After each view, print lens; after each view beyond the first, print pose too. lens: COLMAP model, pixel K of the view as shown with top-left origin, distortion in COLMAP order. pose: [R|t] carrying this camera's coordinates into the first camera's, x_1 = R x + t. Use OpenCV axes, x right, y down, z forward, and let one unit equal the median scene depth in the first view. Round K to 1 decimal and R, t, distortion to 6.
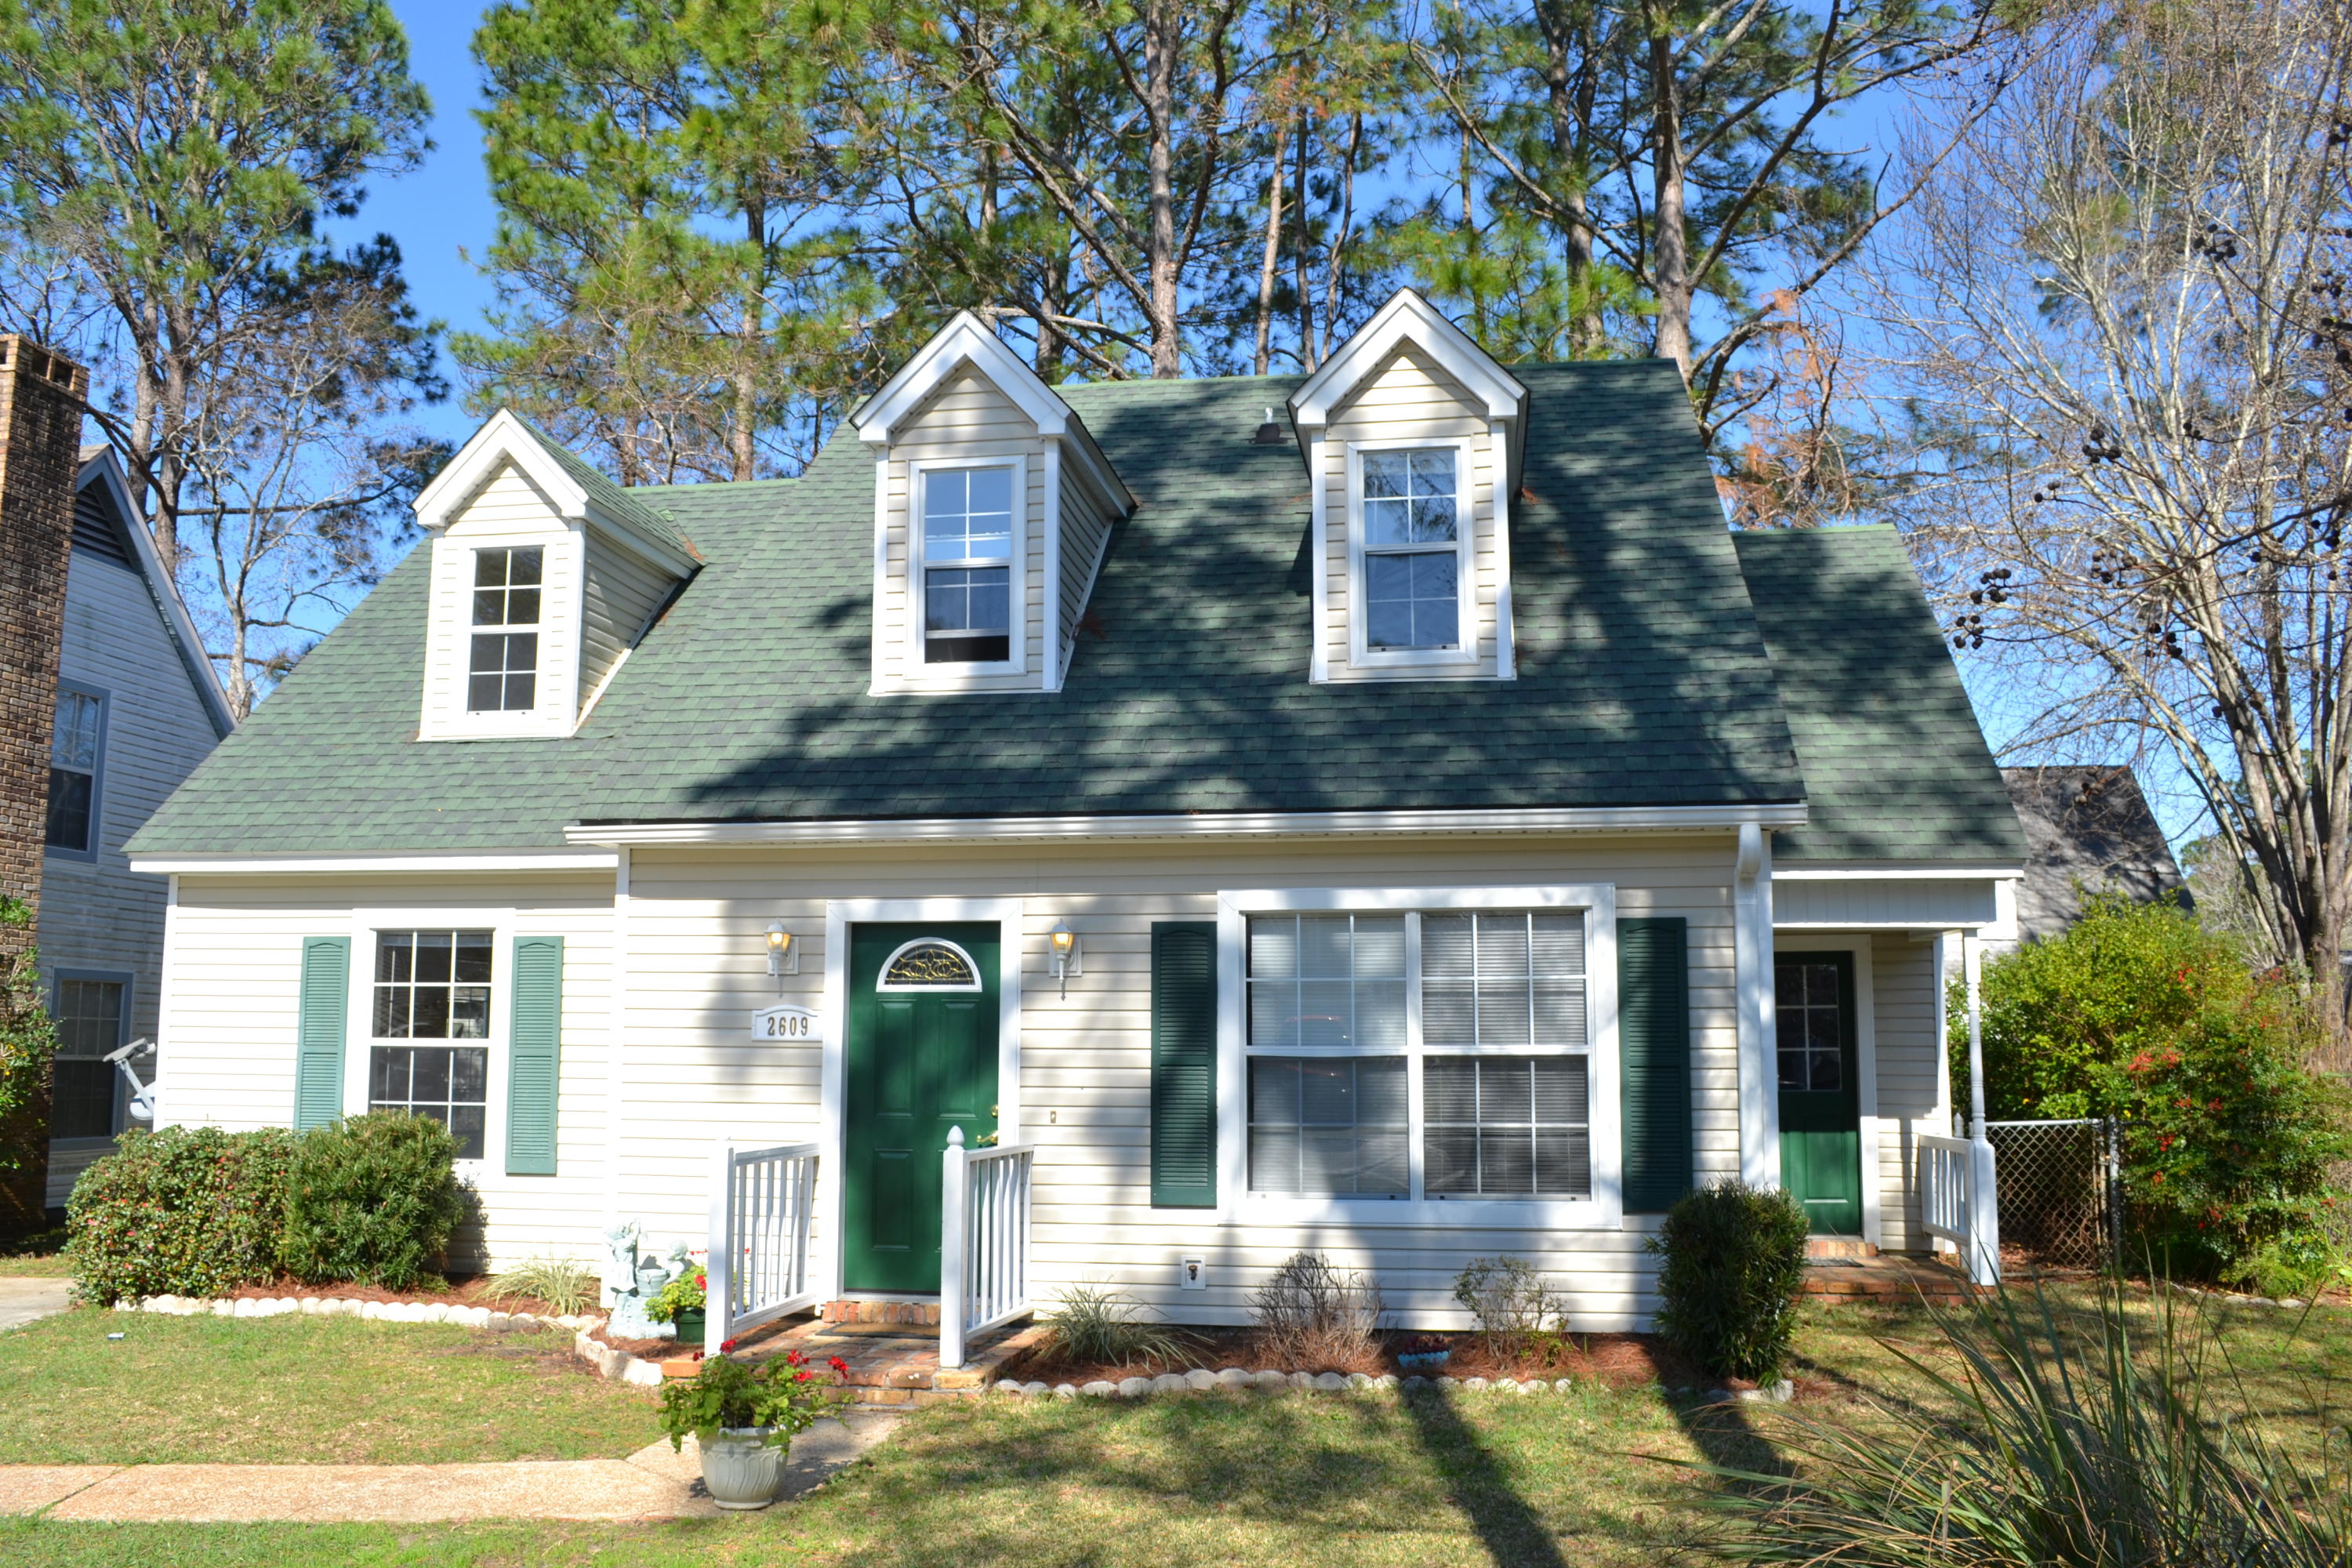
lens RADIAL K [[1880.0, 0, 1177.8], [0, 1880.0, 786.7], [0, 0, 1]] dist [-0.085711, 0.015547]
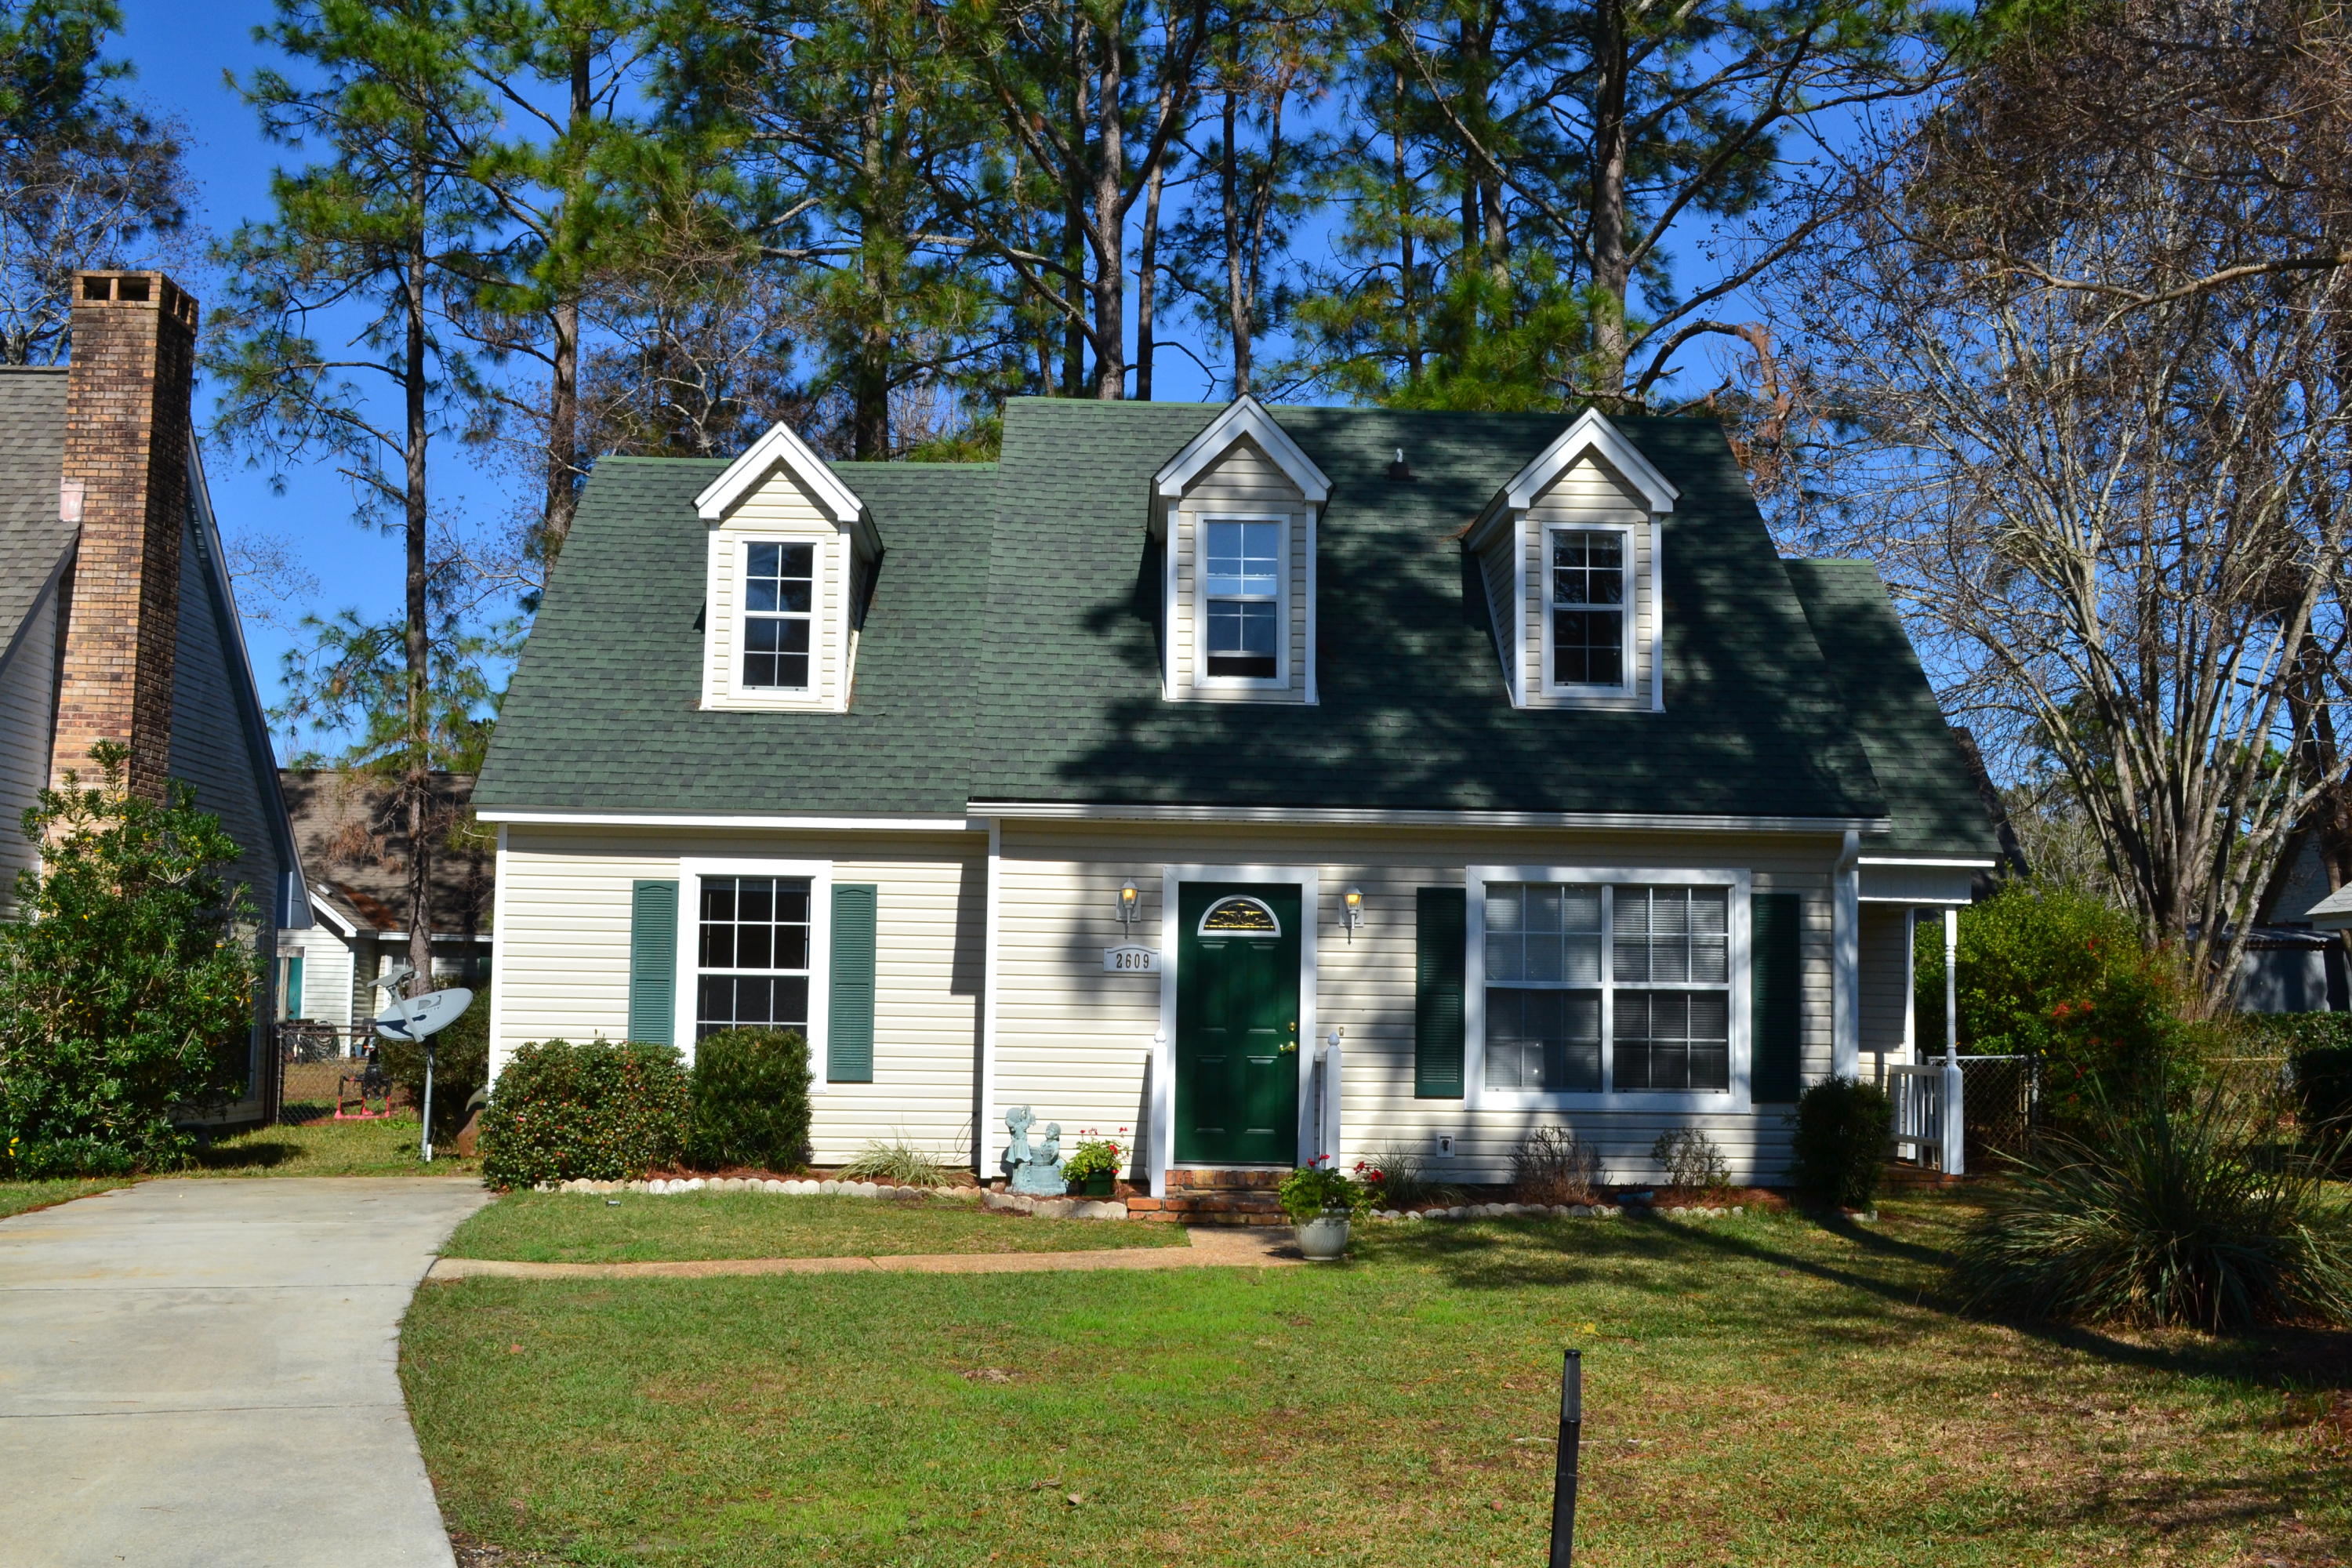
lens RADIAL K [[2423.6, 0, 1175.4], [0, 2423.6, 782.8], [0, 0, 1]] dist [-0.044043, 0.000000]
pose [[0.981183, 0.031189, 0.190545, -0.474348], [-0.039636, 0.998386, 0.040677, -0.060793], [-0.188969, -0.047464, 0.980835, -0.611438]]
